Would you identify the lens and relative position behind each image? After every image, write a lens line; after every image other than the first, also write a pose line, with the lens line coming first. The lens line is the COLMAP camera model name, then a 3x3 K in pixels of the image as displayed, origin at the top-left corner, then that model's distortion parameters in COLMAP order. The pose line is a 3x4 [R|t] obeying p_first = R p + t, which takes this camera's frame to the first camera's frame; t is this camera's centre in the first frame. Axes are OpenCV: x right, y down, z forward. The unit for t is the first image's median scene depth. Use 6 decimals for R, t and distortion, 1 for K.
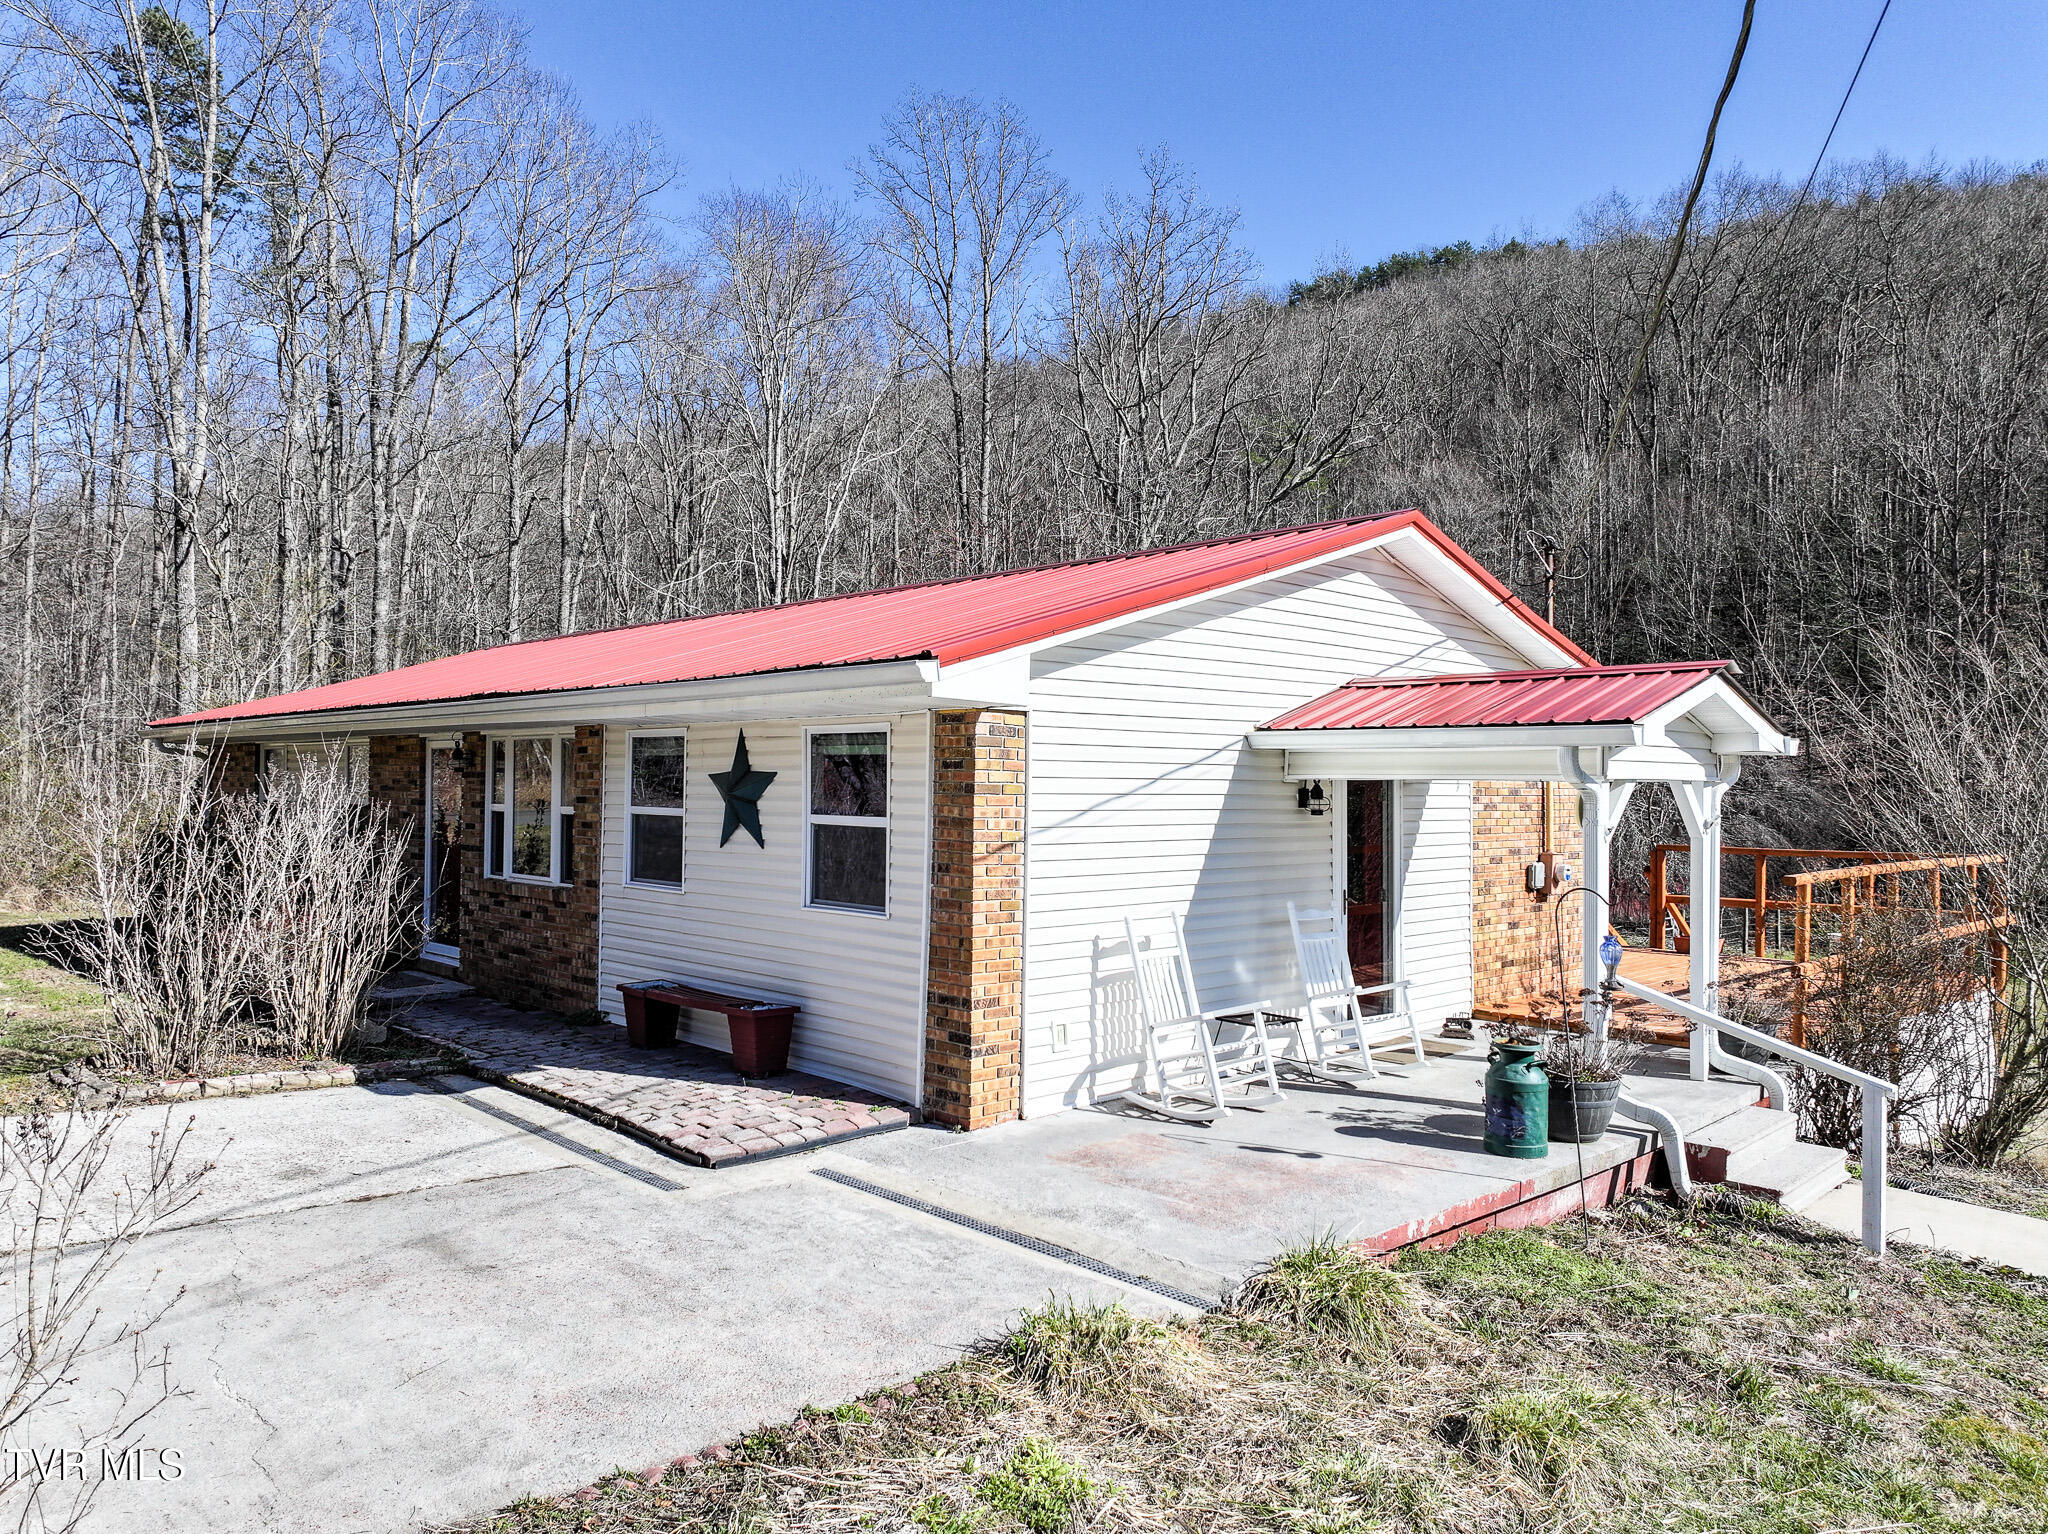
lens RADIAL K [[1430.1, 0, 1024.0], [0, 1430.1, 767.0], [0, 0, 1]] dist [0.006524, -0.001766]
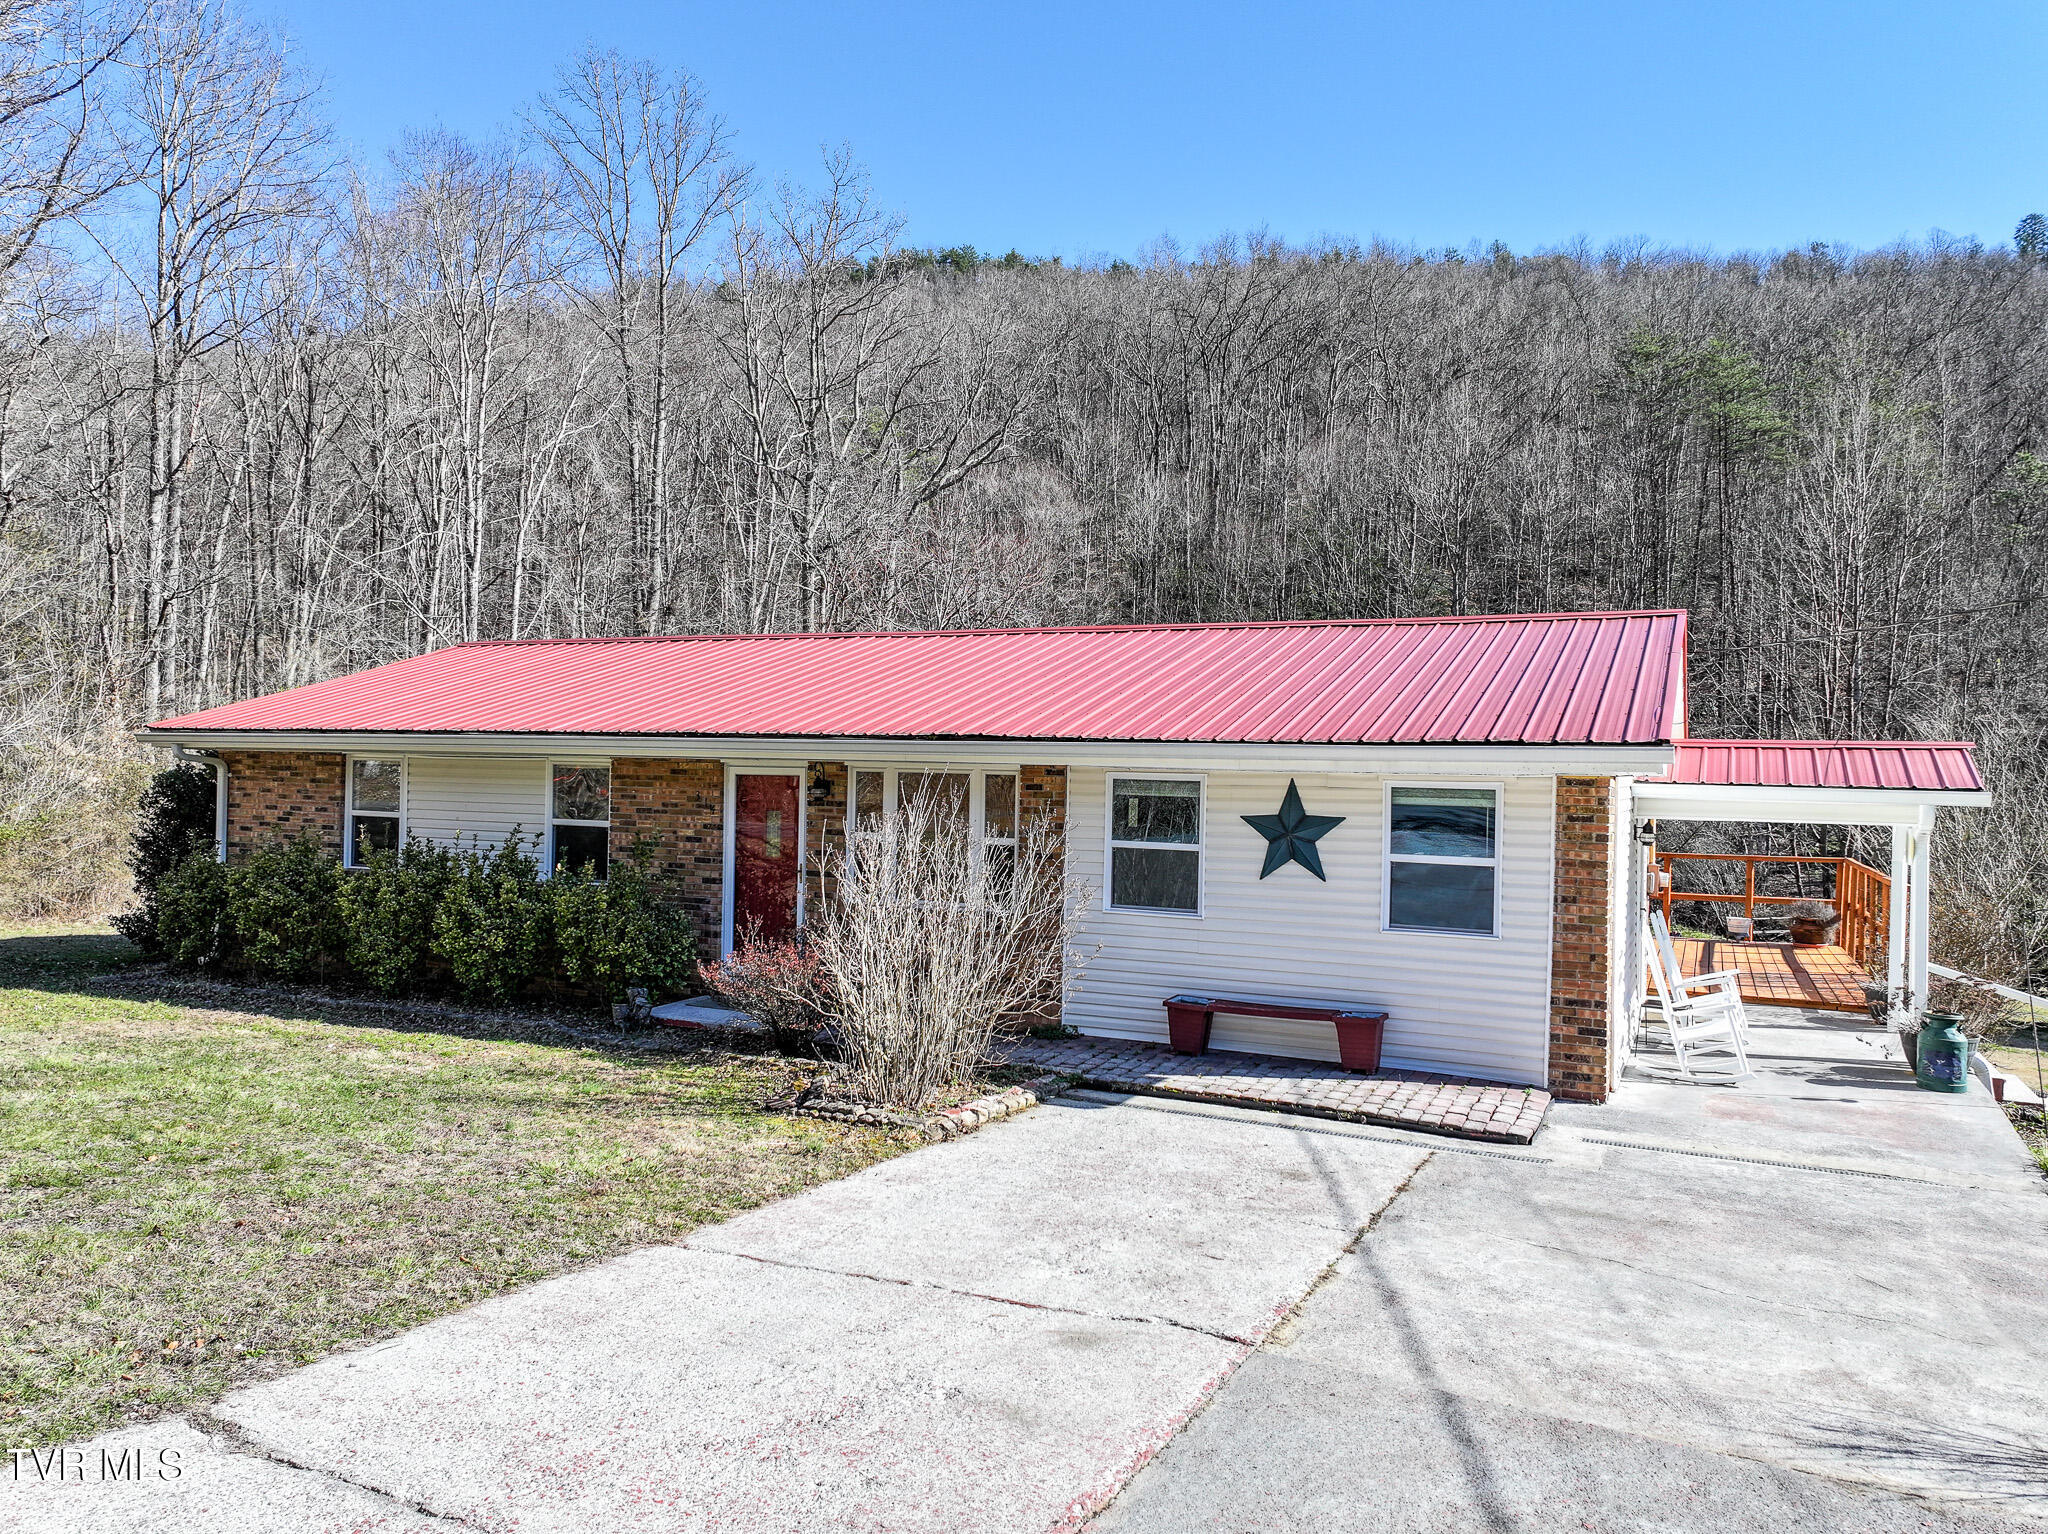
lens RADIAL K [[1435.7, 0, 1031.6], [0, 1435.7, 762.4], [0, 0, 1]] dist [-0.008019, 0.024377]
pose [[0.934178, 0.010943, 0.356640, -0.863307], [-0.015491, 0.999831, 0.009901, -0.051148], [-0.356471, -0.014774, 0.934190, -0.020810]]
